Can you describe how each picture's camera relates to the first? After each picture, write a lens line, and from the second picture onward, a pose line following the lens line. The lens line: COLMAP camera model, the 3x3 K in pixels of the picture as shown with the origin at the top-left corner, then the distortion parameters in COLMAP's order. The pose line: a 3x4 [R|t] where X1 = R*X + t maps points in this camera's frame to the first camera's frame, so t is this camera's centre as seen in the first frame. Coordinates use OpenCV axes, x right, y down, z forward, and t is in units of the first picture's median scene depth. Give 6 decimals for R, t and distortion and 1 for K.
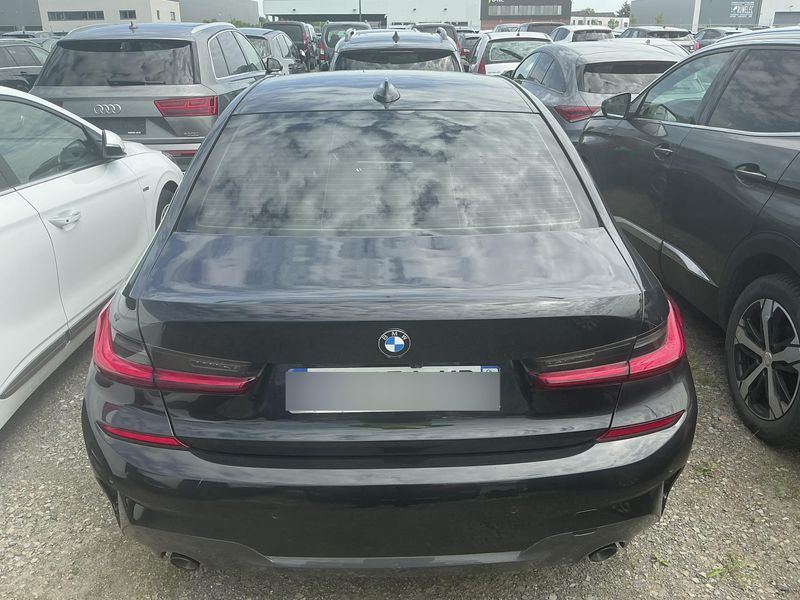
lens RADIAL K [[673.3, 0, 400.0], [0, 673.3, 300.0], [0, 0, 1]] dist [-0.010207, -0.007427]
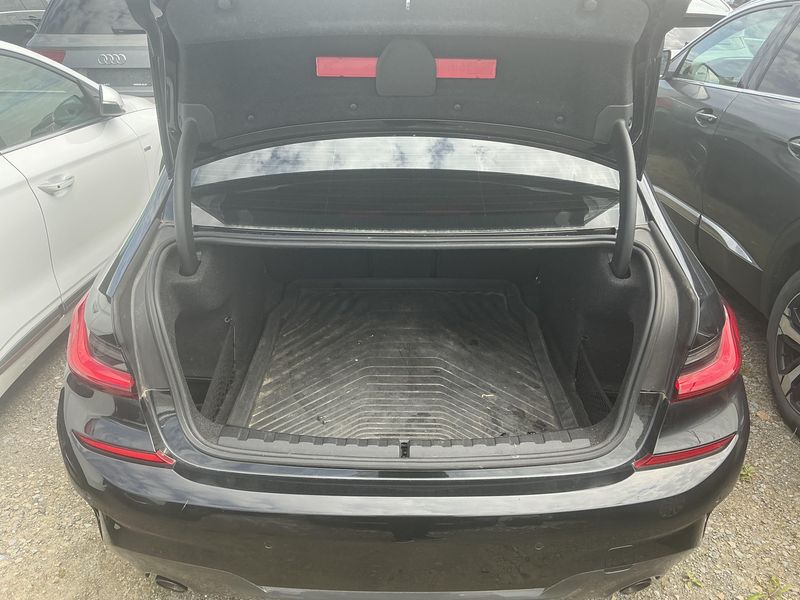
lens RADIAL K [[673.3, 0, 400.0], [0, 673.3, 300.0], [0, 0, 1]] dist [-0.010207, -0.007427]
pose [[0.999563, 0.019768, -0.021979, 0.000510], [-0.018176, 0.997352, 0.070421, -0.046545], [0.023313, -0.069991, 0.997275, 0.096058]]
